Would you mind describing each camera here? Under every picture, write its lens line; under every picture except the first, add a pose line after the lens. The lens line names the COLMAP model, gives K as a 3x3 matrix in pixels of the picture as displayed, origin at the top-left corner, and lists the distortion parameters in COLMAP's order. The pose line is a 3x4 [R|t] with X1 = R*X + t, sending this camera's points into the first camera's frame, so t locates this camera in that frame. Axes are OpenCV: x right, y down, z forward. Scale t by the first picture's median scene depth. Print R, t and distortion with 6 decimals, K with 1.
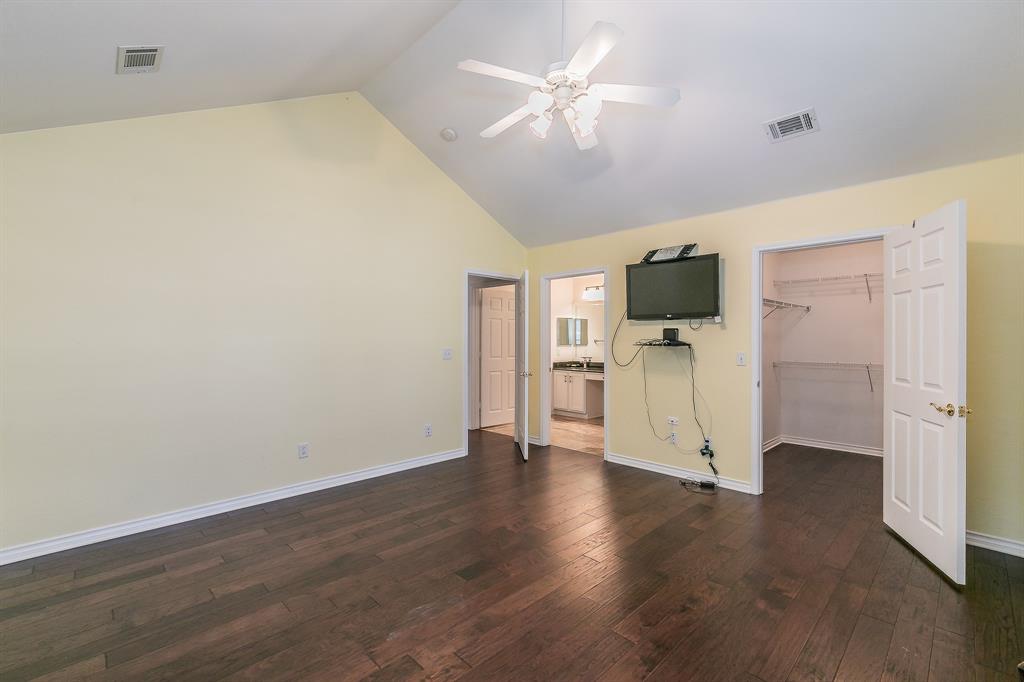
lens RADIAL K [[442.3, 0, 512.9], [0, 442.3, 347.2], [0, 0, 1]] dist [0.001991, -0.000109]
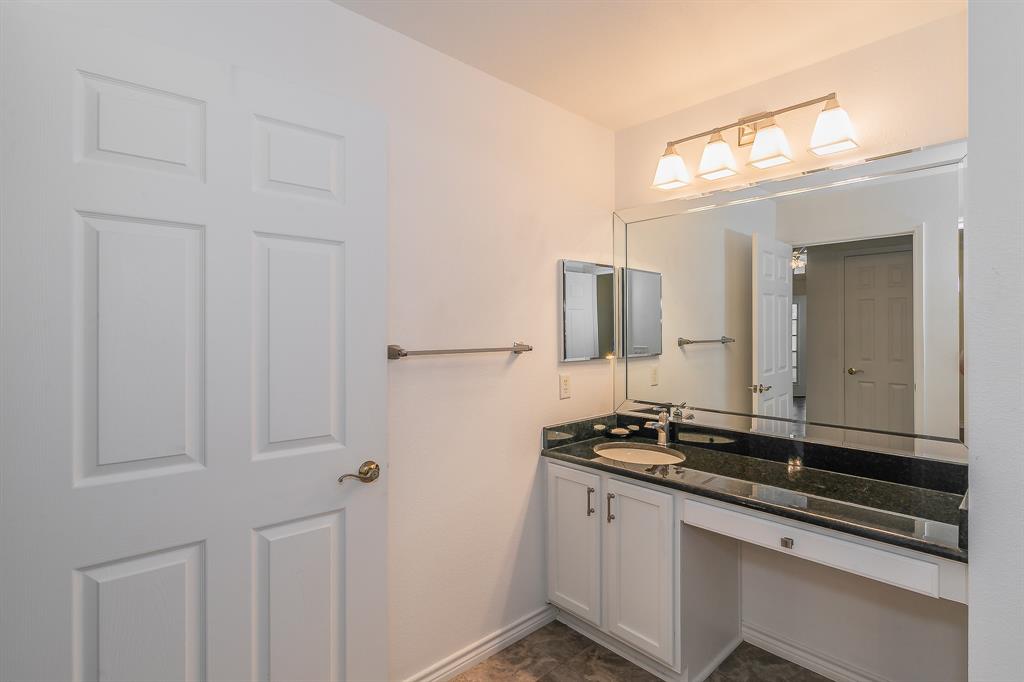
lens RADIAL K [[506.9, 0, 511.8], [0, 506.9, 331.4], [0, 0, 1]] dist [0.000198, 0.000016]
pose [[0.999496, -0.002403, -0.031657, 0.168810], [0.002267, 0.999988, -0.004336, -0.046604], [0.031667, 0.004262, 0.999489, 1.427450]]
